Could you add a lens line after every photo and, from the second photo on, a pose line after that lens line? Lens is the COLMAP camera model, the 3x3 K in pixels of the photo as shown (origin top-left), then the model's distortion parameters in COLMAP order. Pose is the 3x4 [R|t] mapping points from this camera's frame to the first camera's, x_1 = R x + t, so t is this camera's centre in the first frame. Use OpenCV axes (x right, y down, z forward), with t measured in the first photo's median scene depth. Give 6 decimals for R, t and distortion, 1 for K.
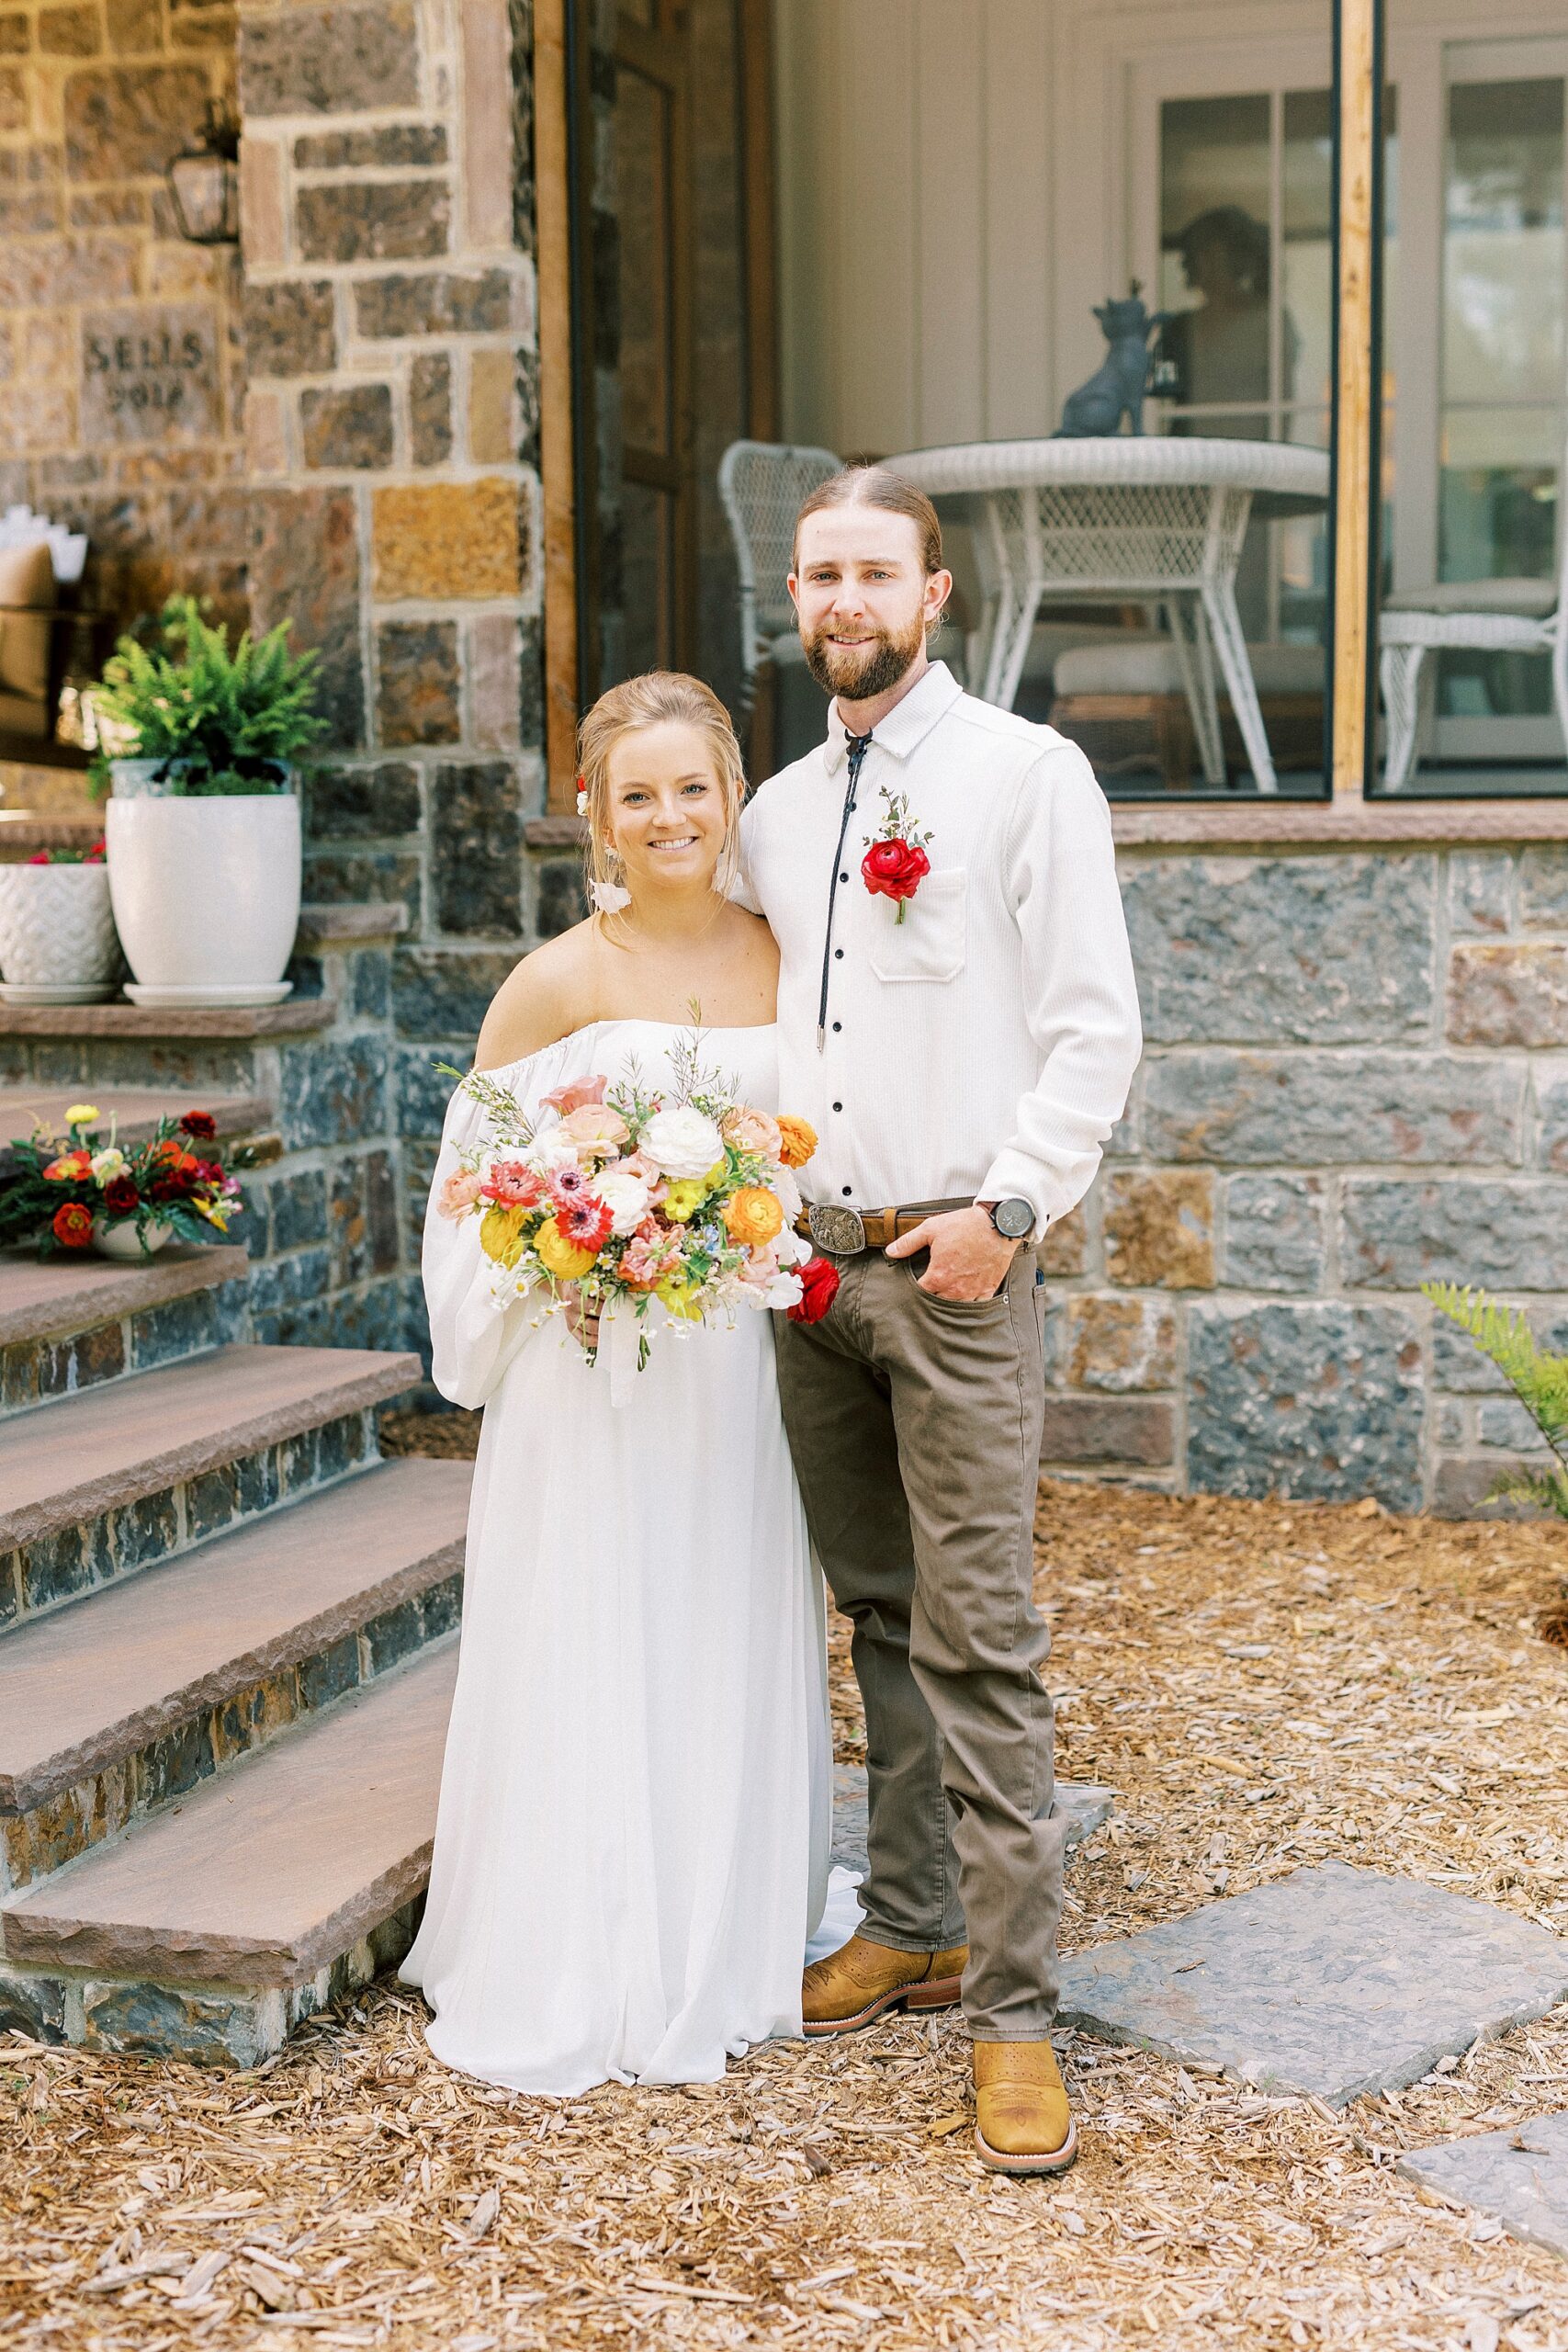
lens RADIAL K [[3189.1, 0, 784.0], [0, 3189.1, 1176.0], [0, 0, 1]] dist [-0.005765, 0.056206]
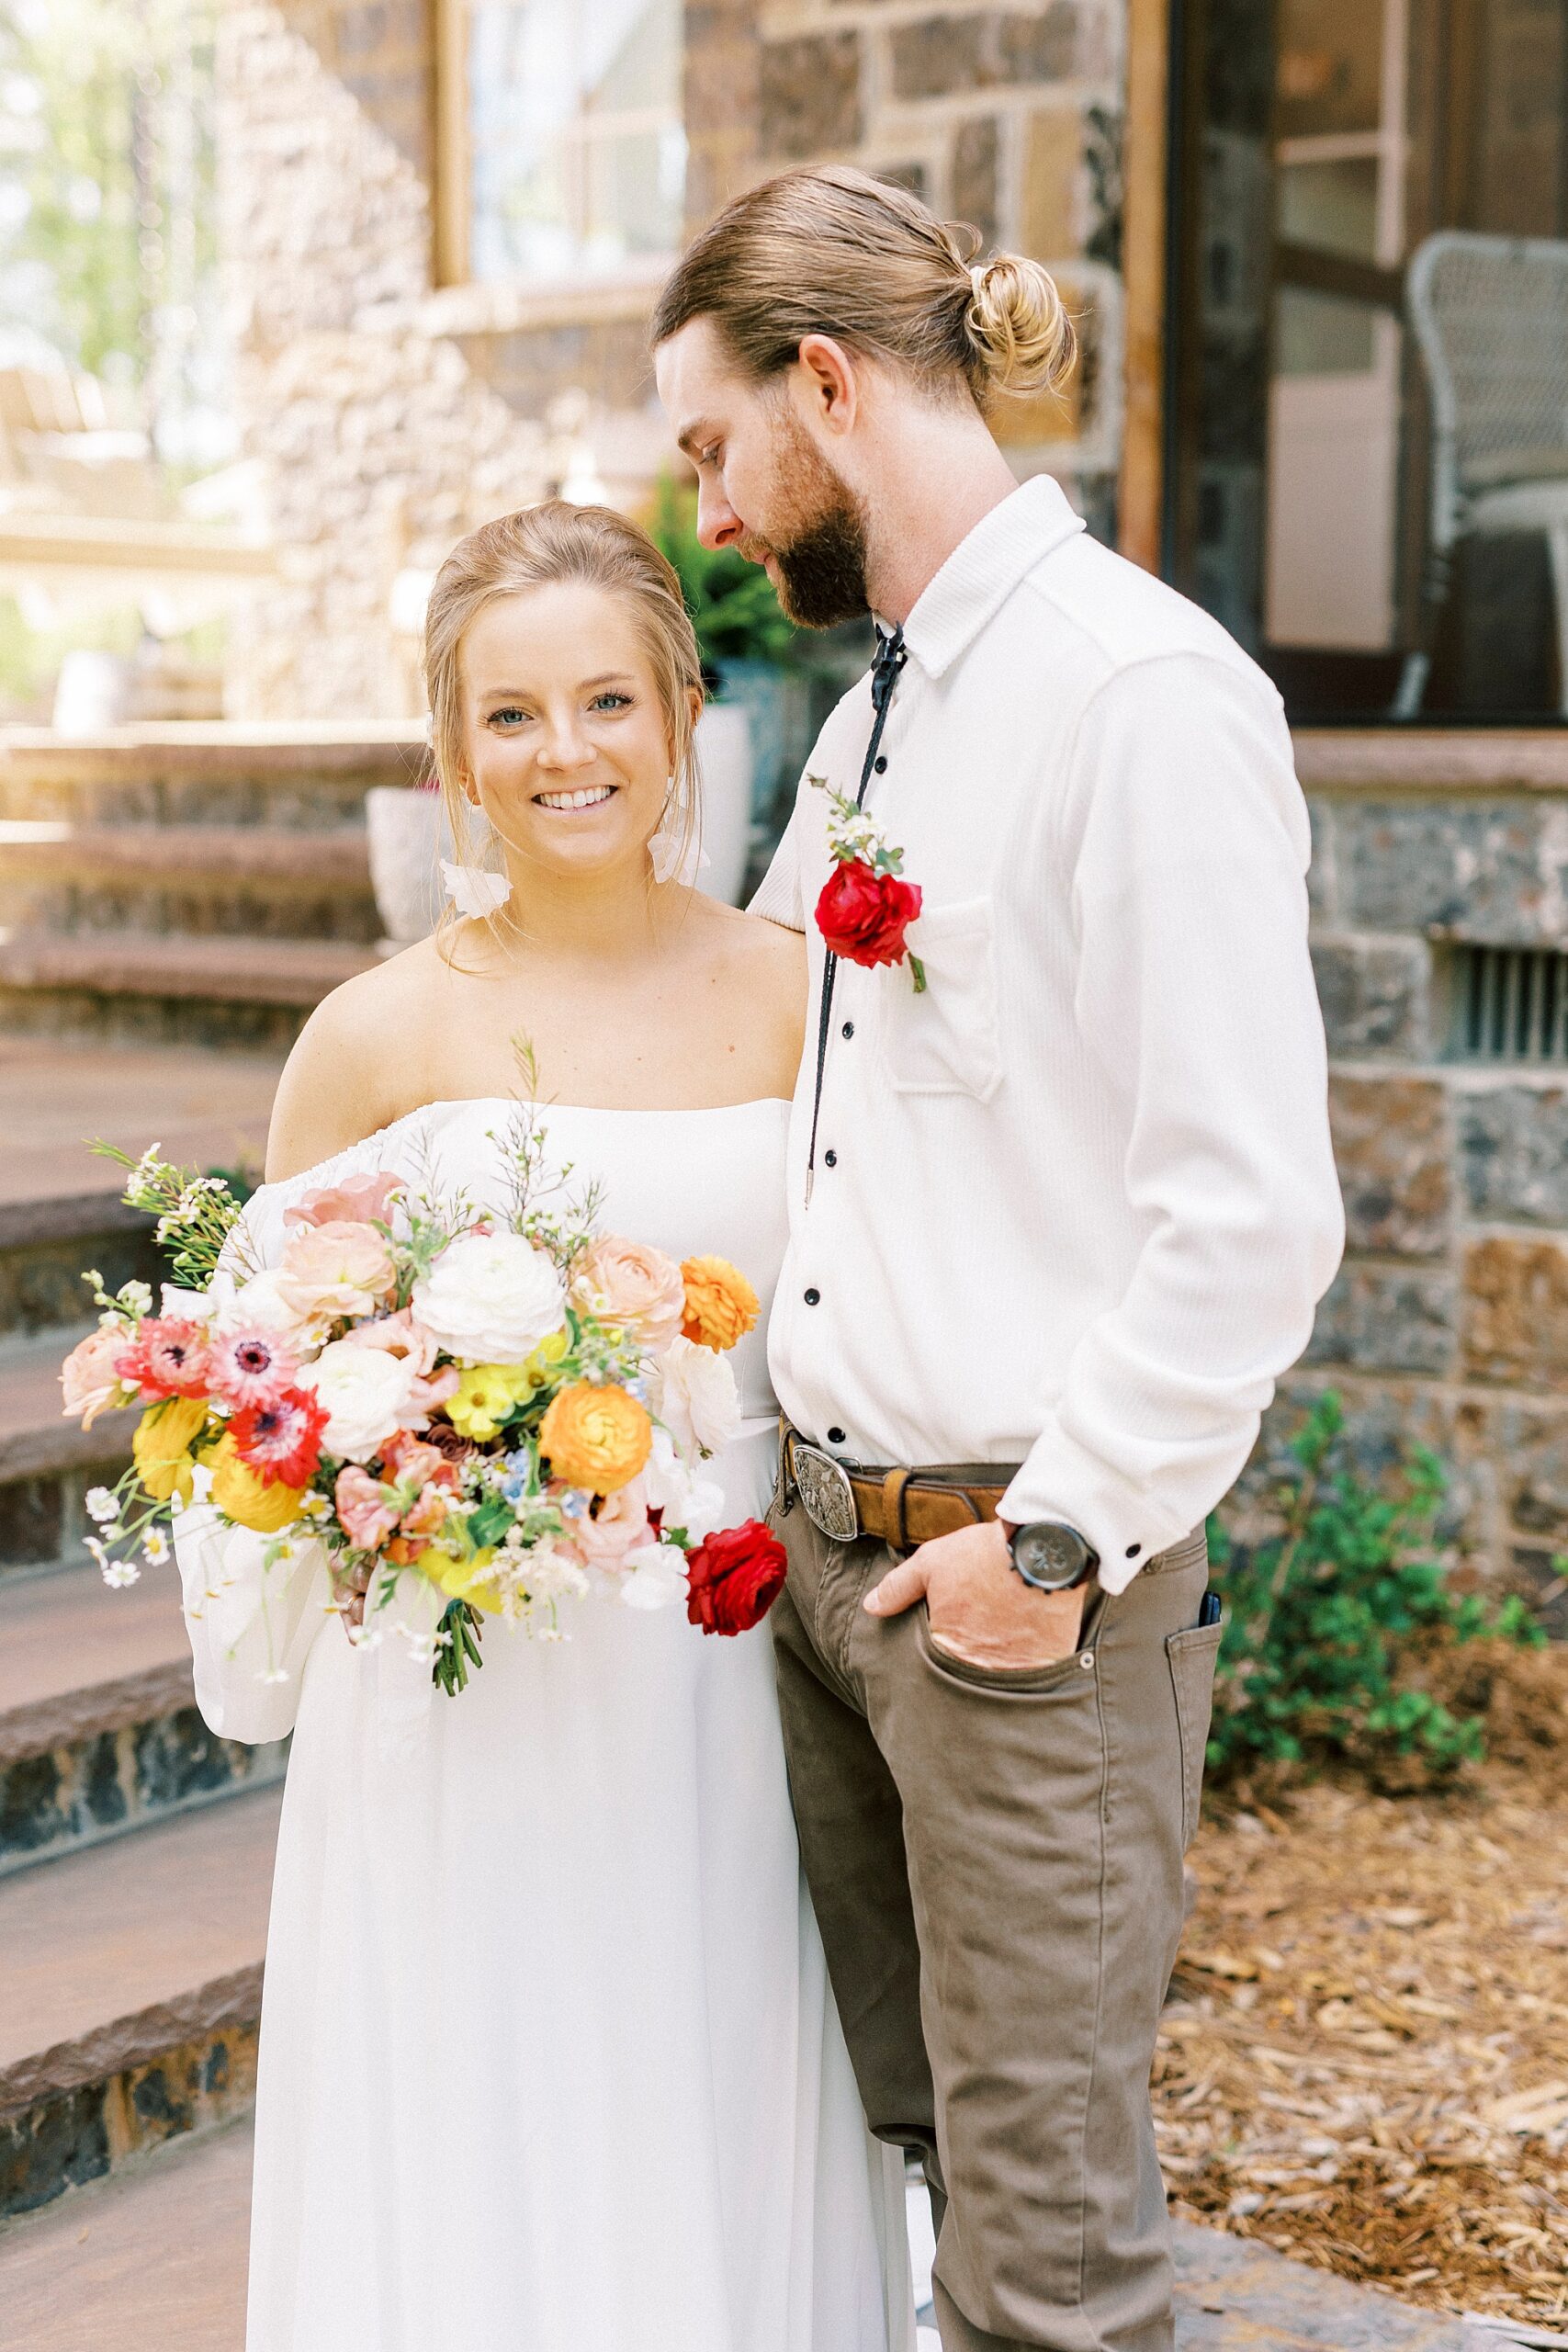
lens RADIAL K [[3311.8, 0, 784.0], [0, 3311.8, 1176.0], [0, 0, 1]] dist [0.022278, 0.048126]
pose [[0.948903, 0.050879, -0.311439, 0.159495], [-0.044362, 0.998624, 0.027977, -0.046602], [0.312434, -0.012731, 0.949854, 0.380243]]
